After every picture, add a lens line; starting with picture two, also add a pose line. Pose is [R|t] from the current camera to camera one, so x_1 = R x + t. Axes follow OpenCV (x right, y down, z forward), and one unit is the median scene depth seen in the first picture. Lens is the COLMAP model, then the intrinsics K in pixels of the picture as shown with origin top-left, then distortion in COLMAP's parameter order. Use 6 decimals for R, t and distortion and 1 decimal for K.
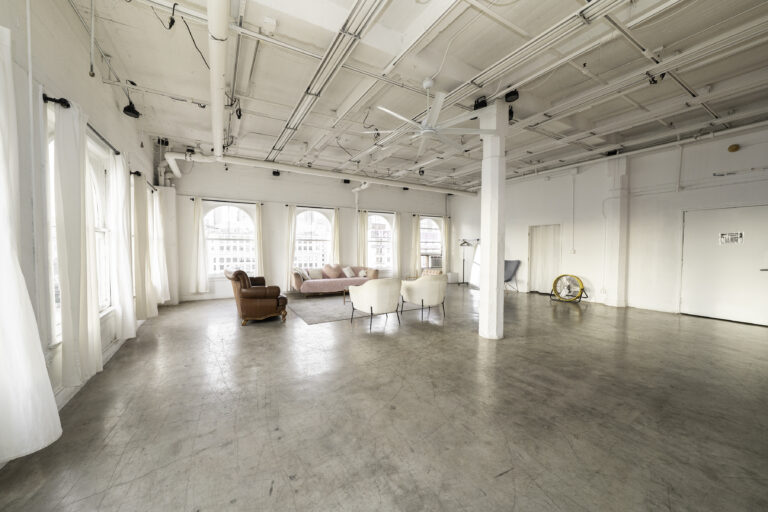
lens RADIAL K [[286.0, 0, 384.0], [0, 286.0, 256.0], [0, 0, 1]] dist [-0.002930, 0.000016]
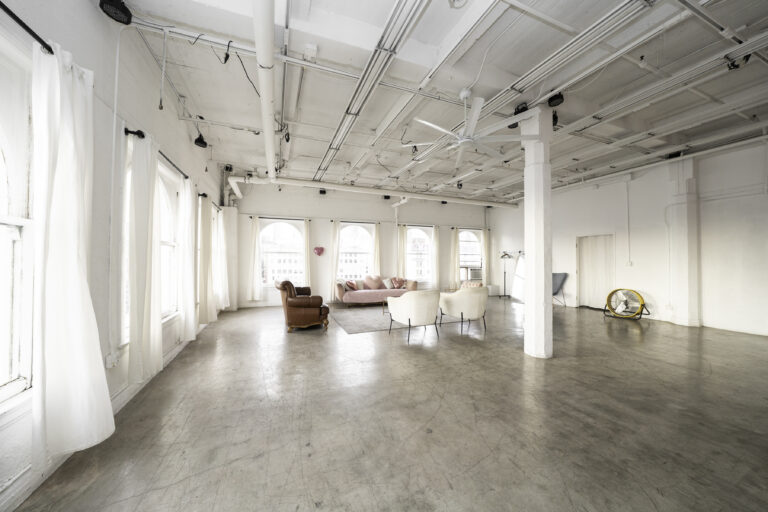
lens RADIAL K [[269.4, 0, 384.0], [0, 269.4, 256.0], [0, 0, 1]] dist [-0.009769, 0.000135]
pose [[0.989178, -0.003916, -0.146666, 0.007112], [-0.002912, 0.998923, -0.046311, 0.002876], [0.146689, 0.046237, 0.988101, 0.045528]]
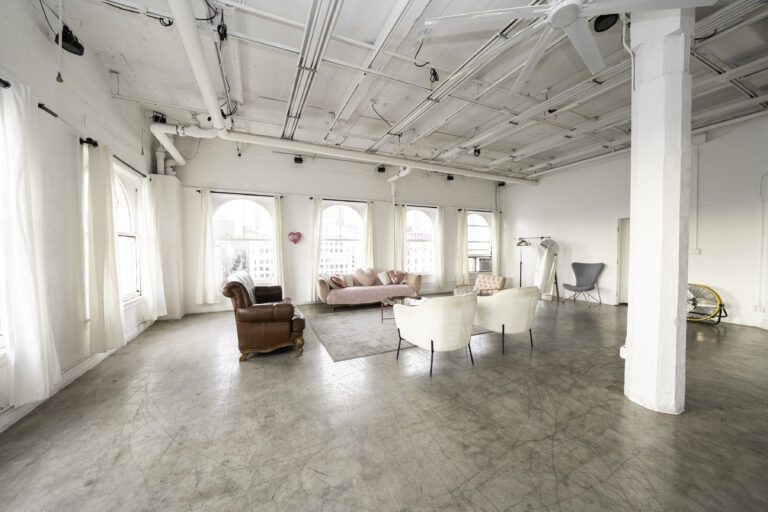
lens RADIAL K [[269.4, 0, 384.0], [0, 269.4, 256.0], [0, 0, 1]] dist [-0.009769, 0.000135]
pose [[0.995503, -0.005383, -0.094579, -0.085323], [0.004812, 0.999969, -0.006269, -0.004375], [0.094610, 0.005786, 0.995498, 0.374109]]
